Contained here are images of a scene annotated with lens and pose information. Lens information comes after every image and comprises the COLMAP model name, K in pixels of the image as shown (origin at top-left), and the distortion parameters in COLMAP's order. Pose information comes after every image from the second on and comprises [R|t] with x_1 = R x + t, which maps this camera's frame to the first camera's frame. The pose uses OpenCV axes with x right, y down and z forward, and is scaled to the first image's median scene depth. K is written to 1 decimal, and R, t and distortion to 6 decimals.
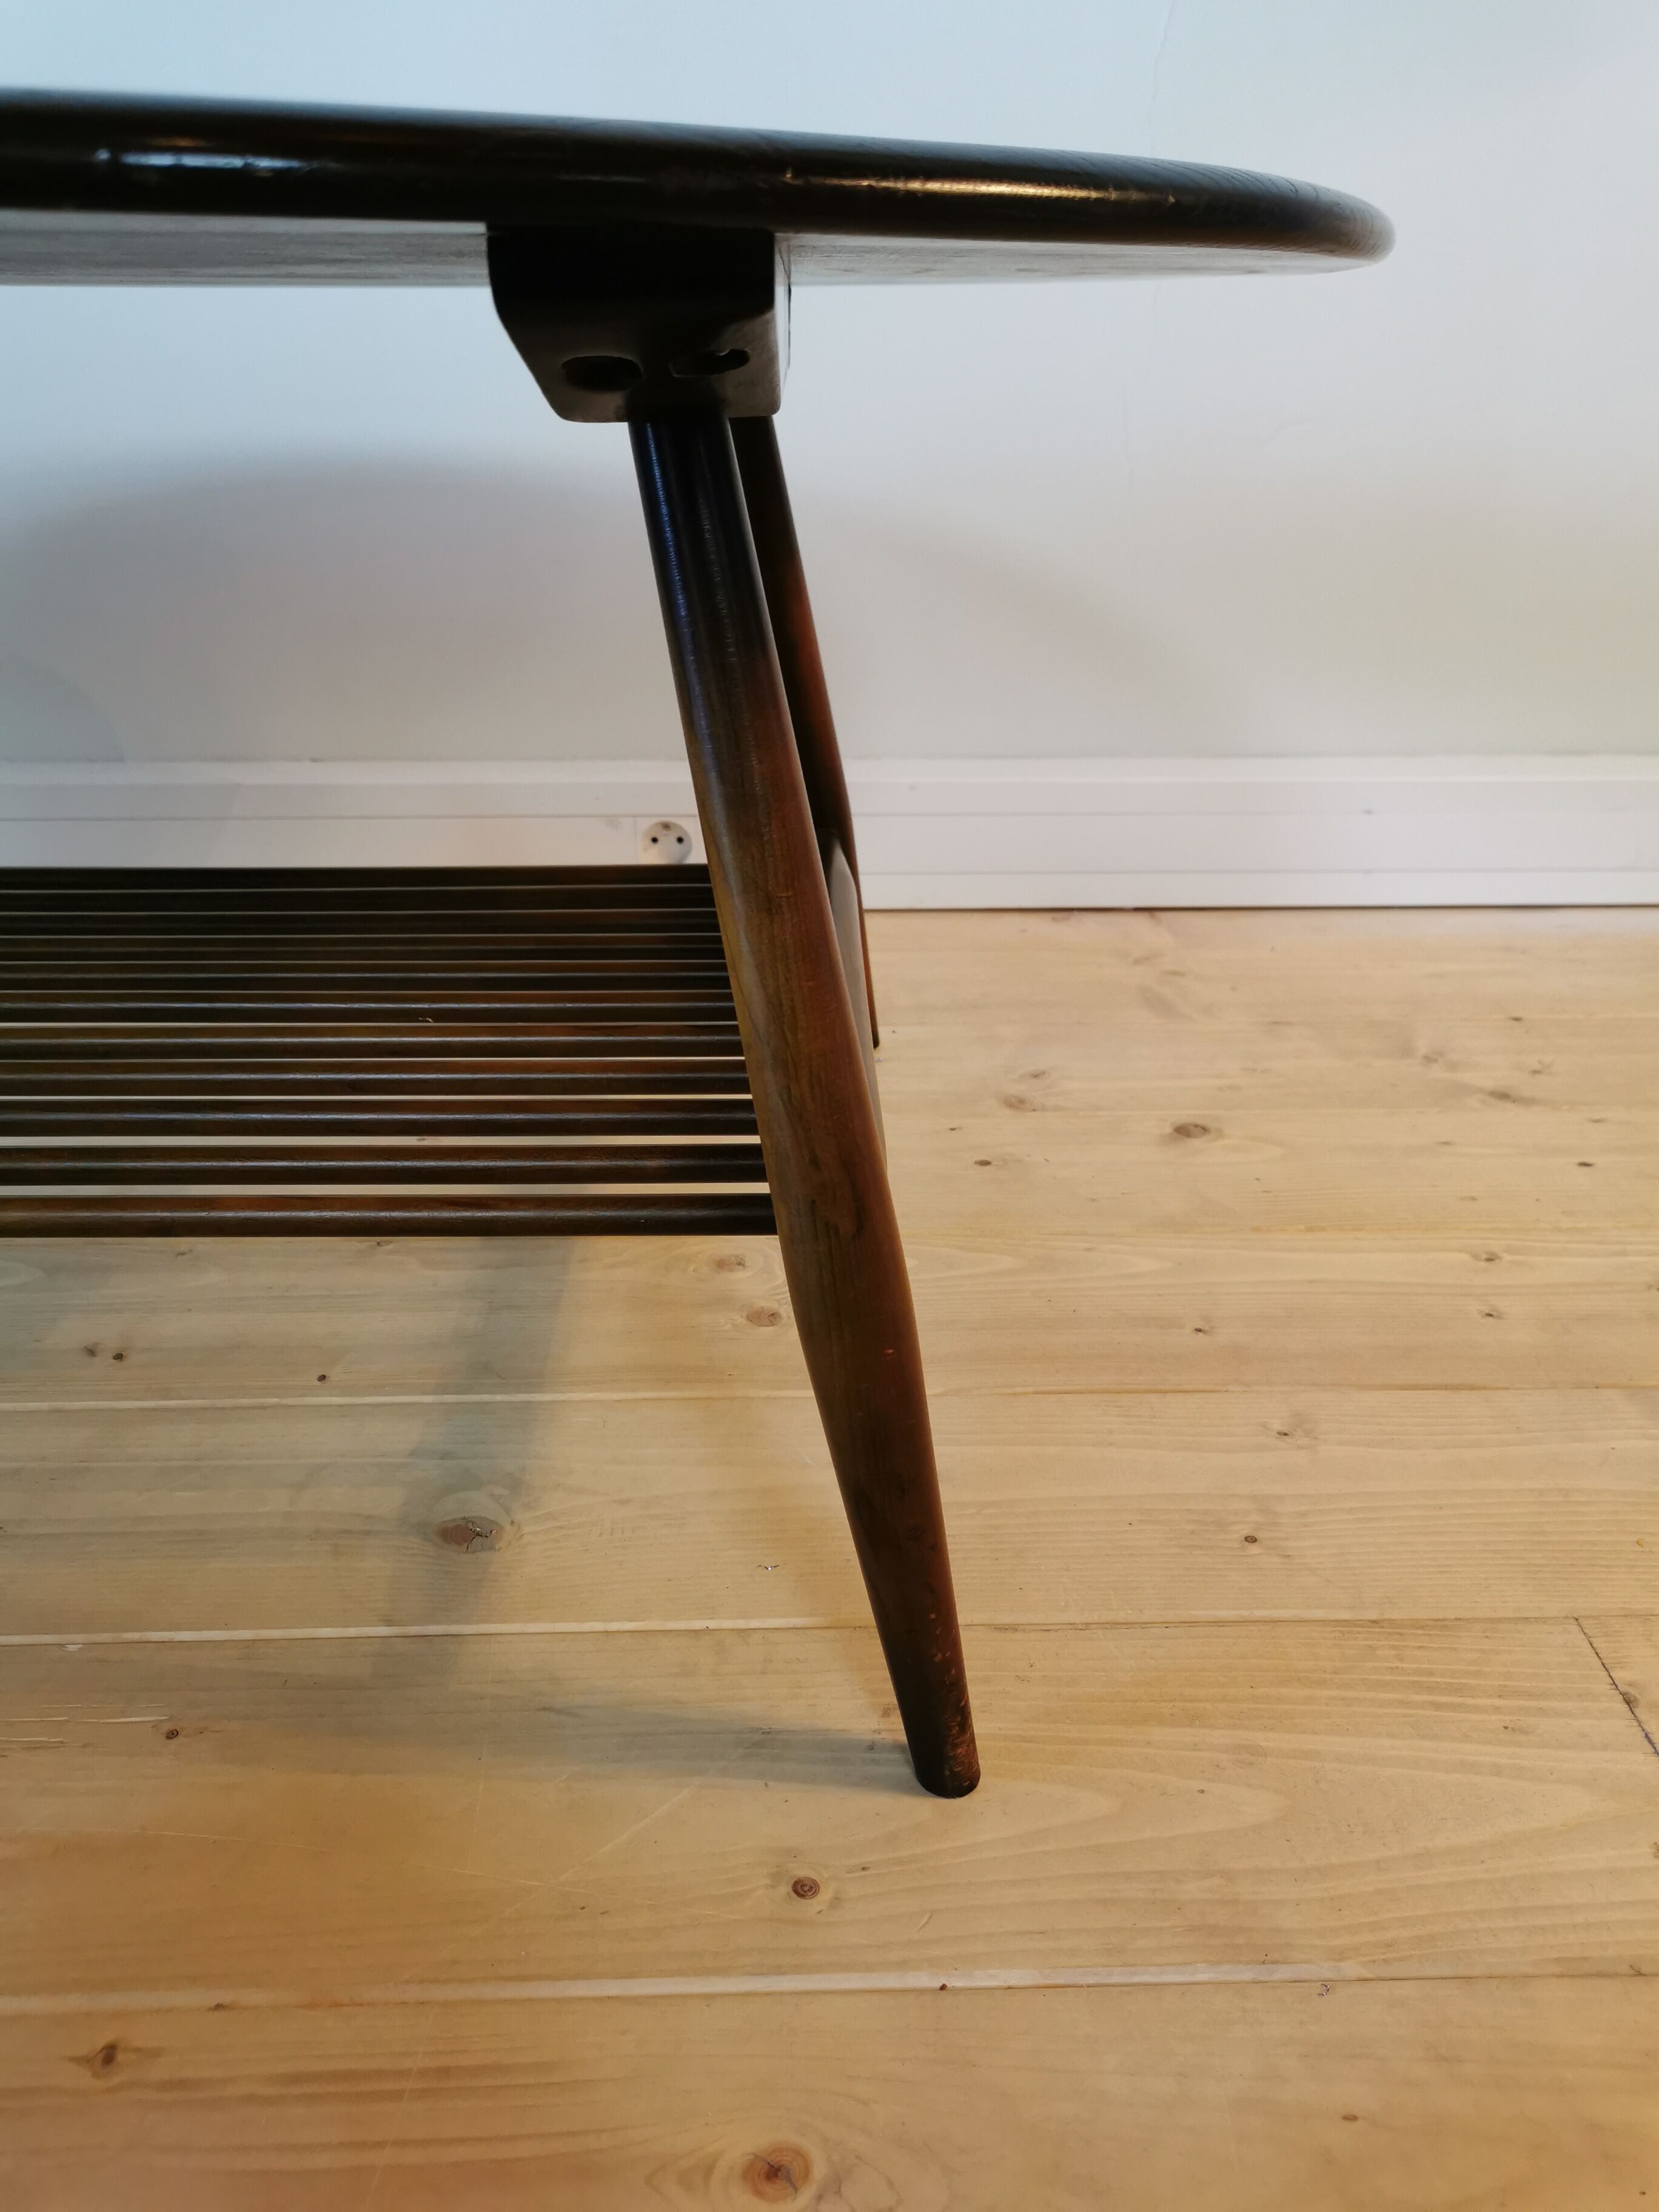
lens RADIAL K [[1739.8, 0, 851.3], [0, 1739.8, 1124.4], [0, 0, 1]] dist [0.030904, -0.020792]
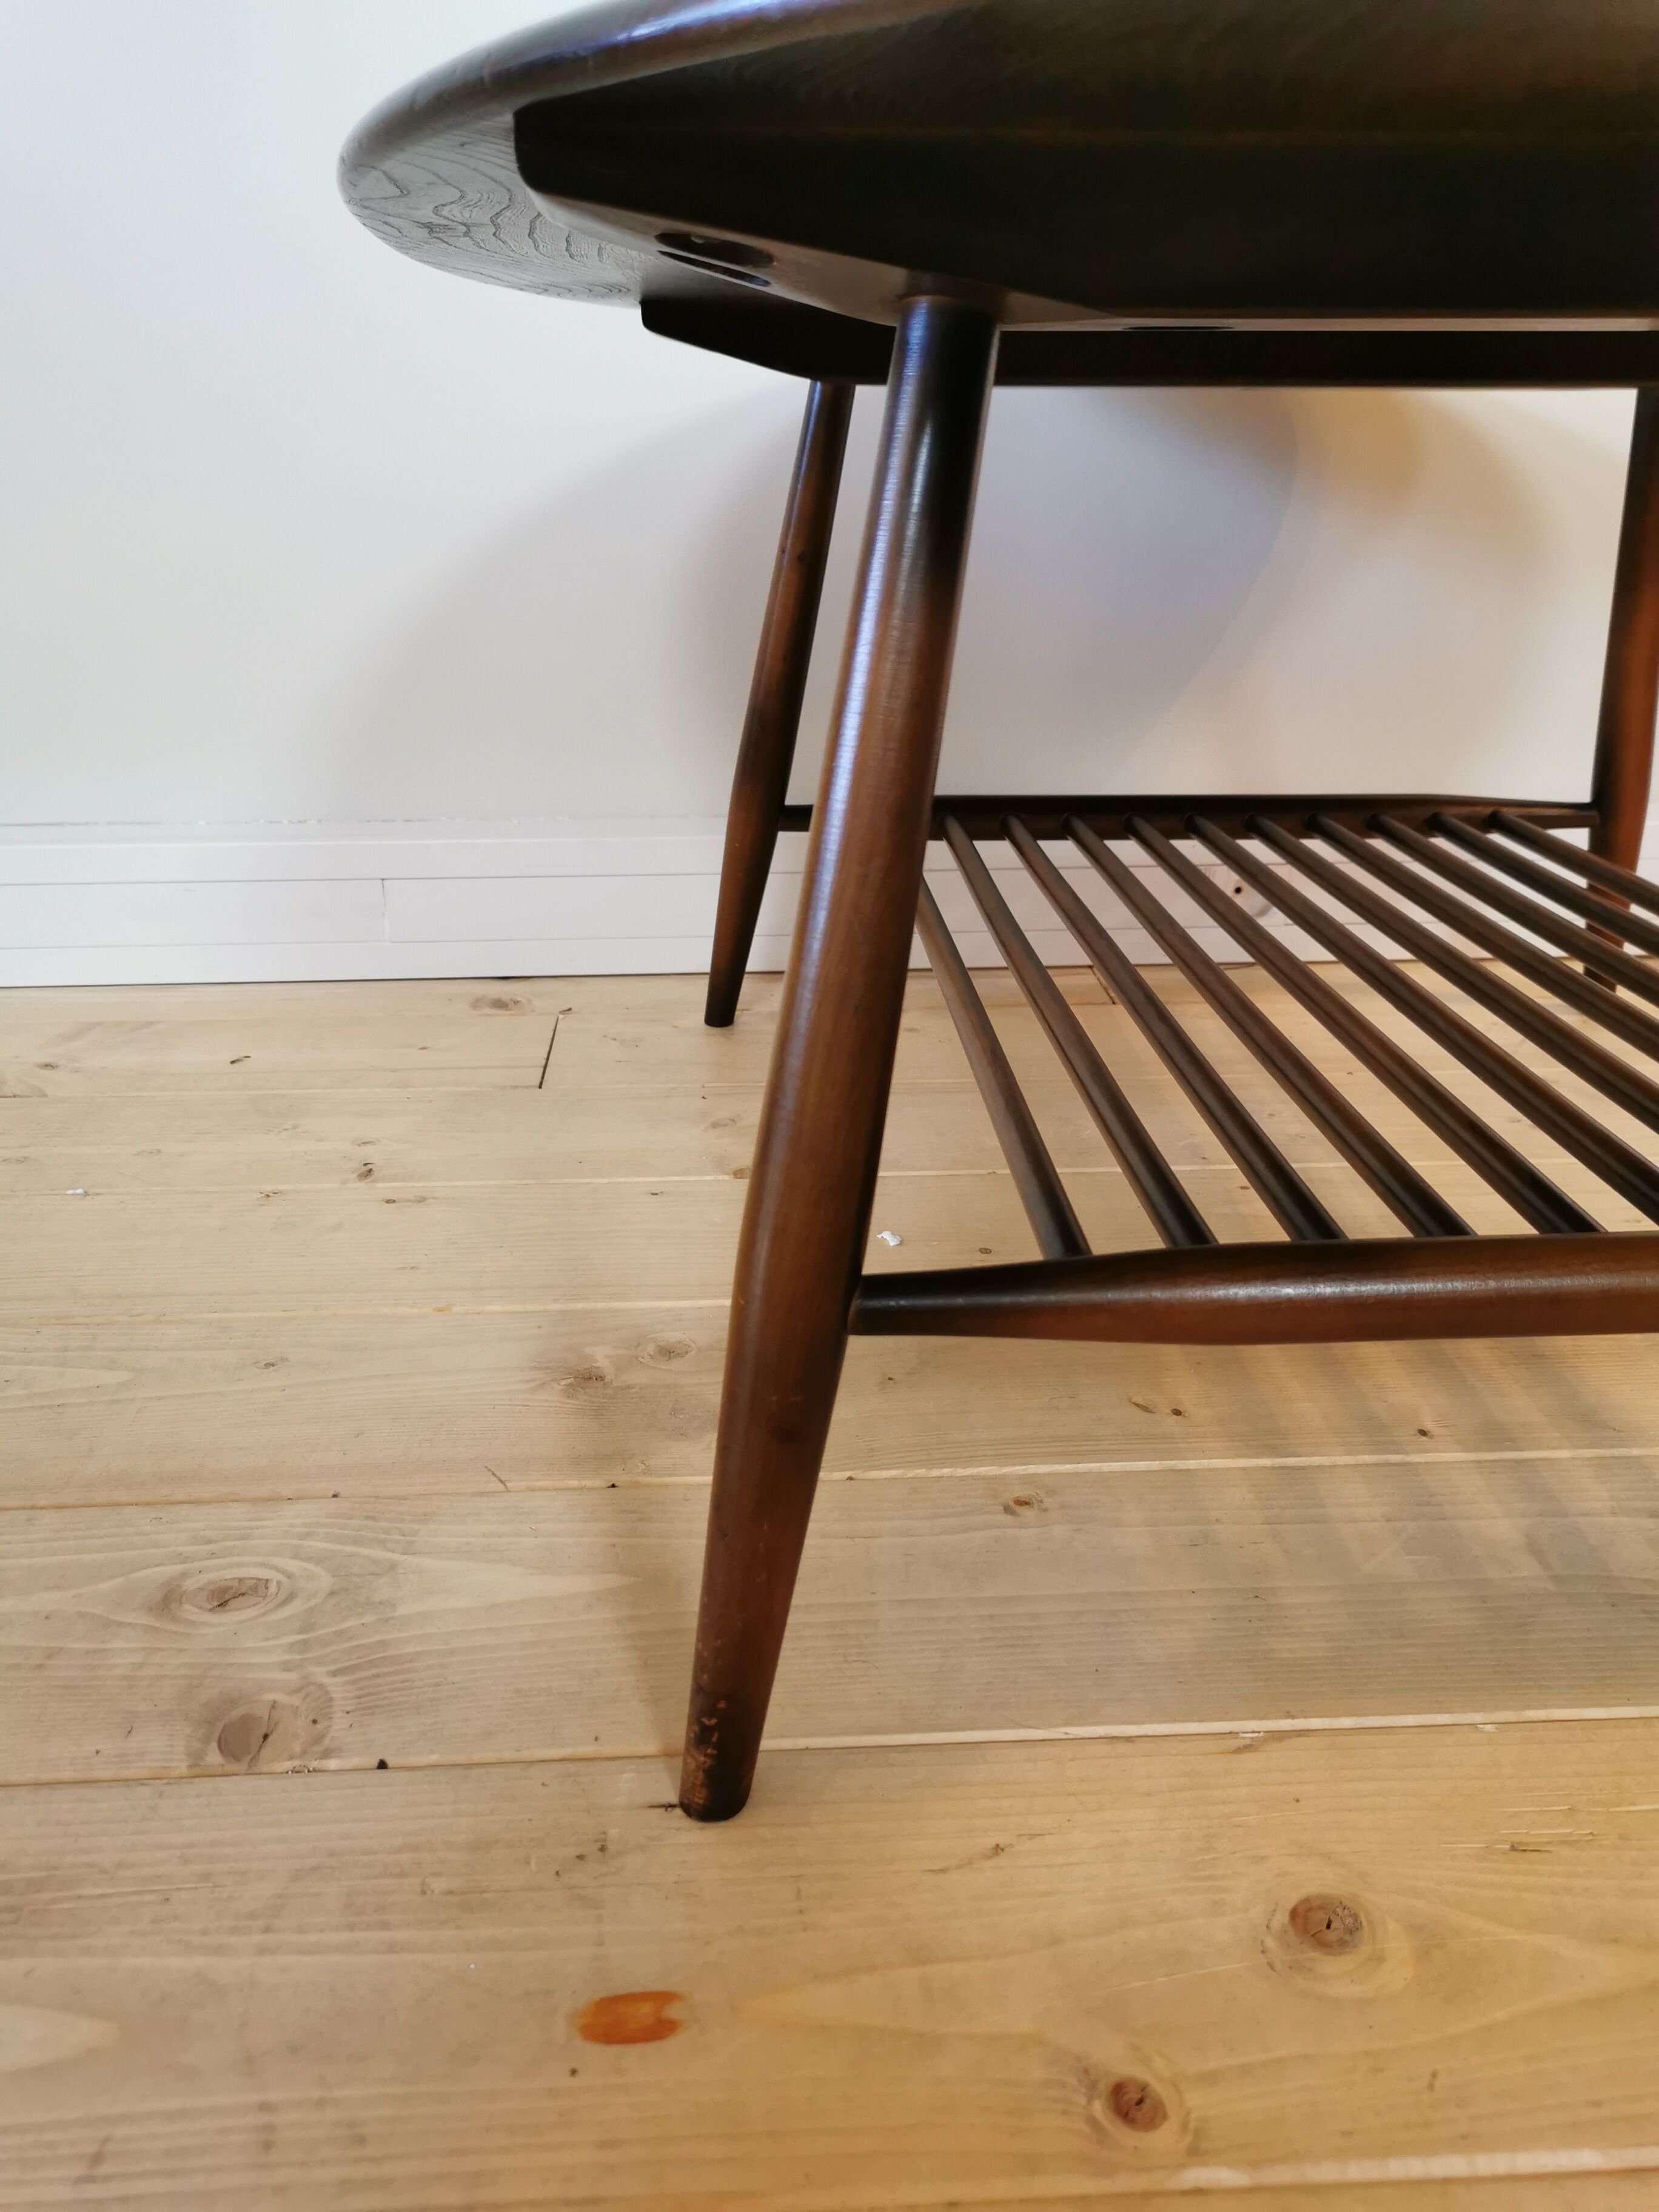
lens RADIAL K [[1739.8, 0, 828.8], [0, 1739.8, 1100.3], [0, 0, 1]] dist [0.030904, -0.020792]
pose [[0.999650, -0.011431, 0.023861, -0.711698], [0.013036, 0.997583, -0.068248, 0.033033], [-0.023024, 0.068535, 0.997383, 0.086132]]
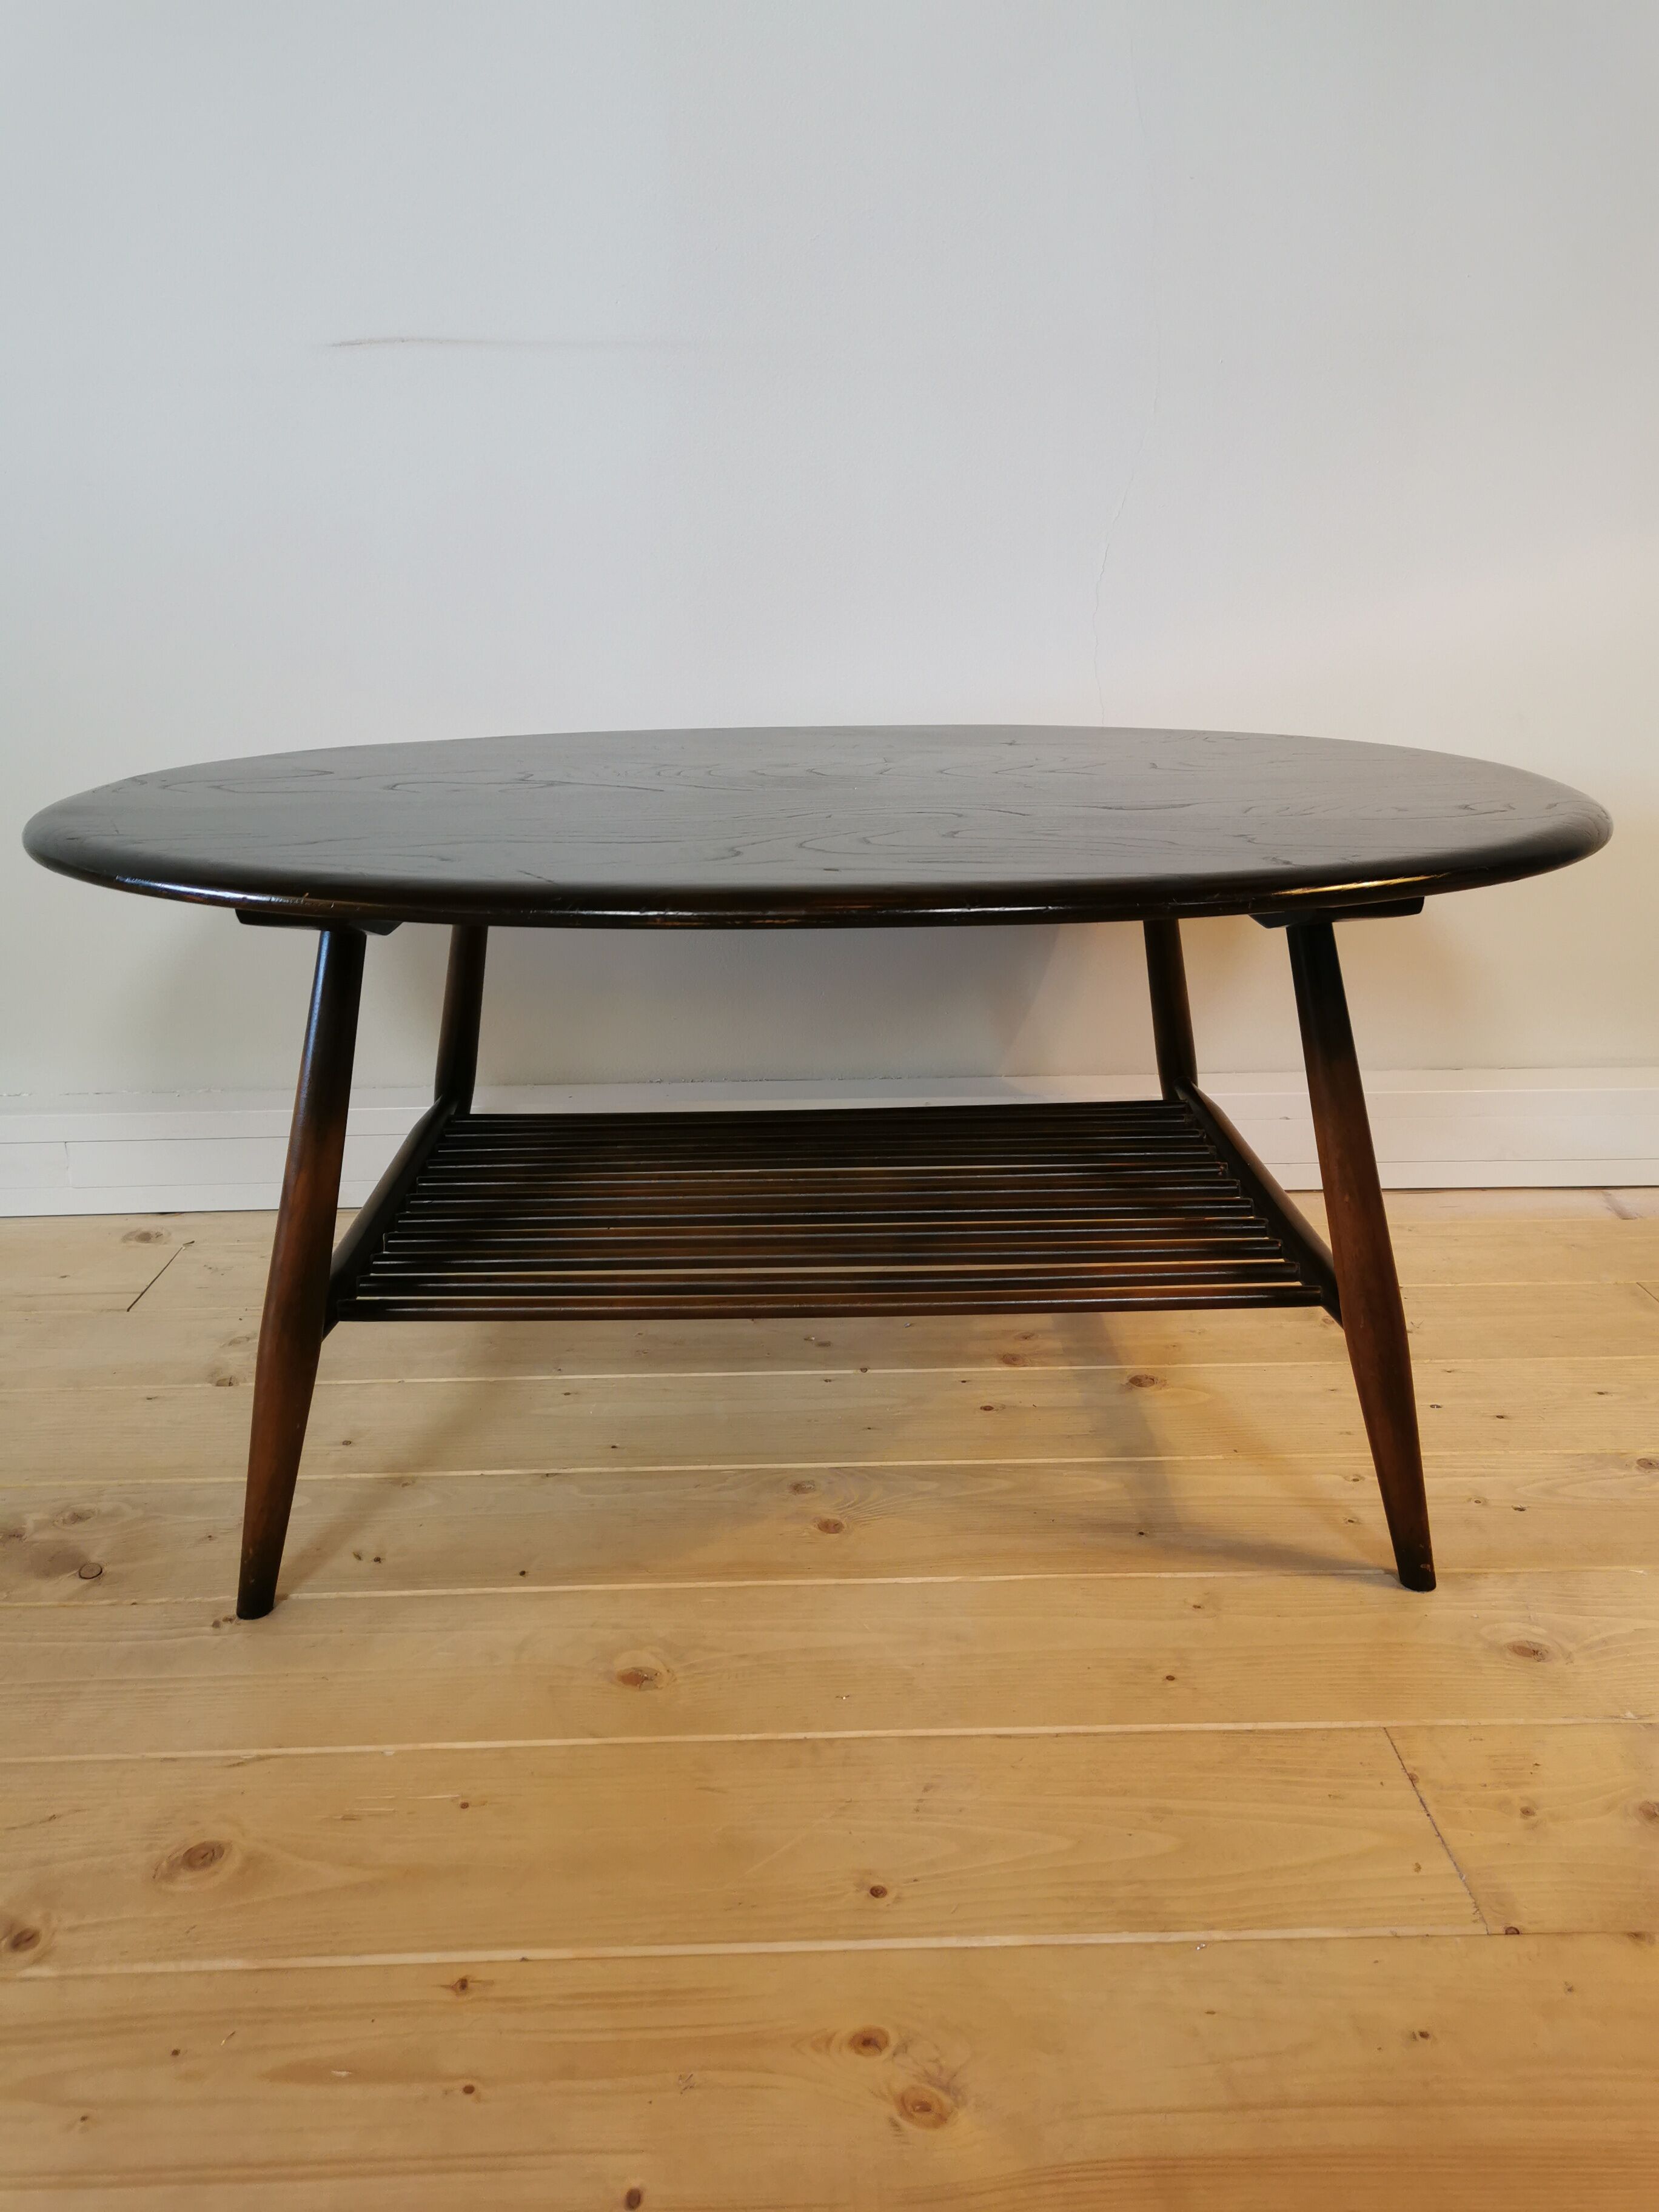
lens RADIAL K [[1739.8, 0, 845.6], [0, 1739.8, 1113.1], [0, 0, 1]] dist [0.030904, -0.020792]
pose [[0.999892, -0.011437, -0.009219, -0.025284], [0.010197, 0.992132, -0.124782, -0.052382], [0.010573, 0.124674, 0.992141, -0.508500]]
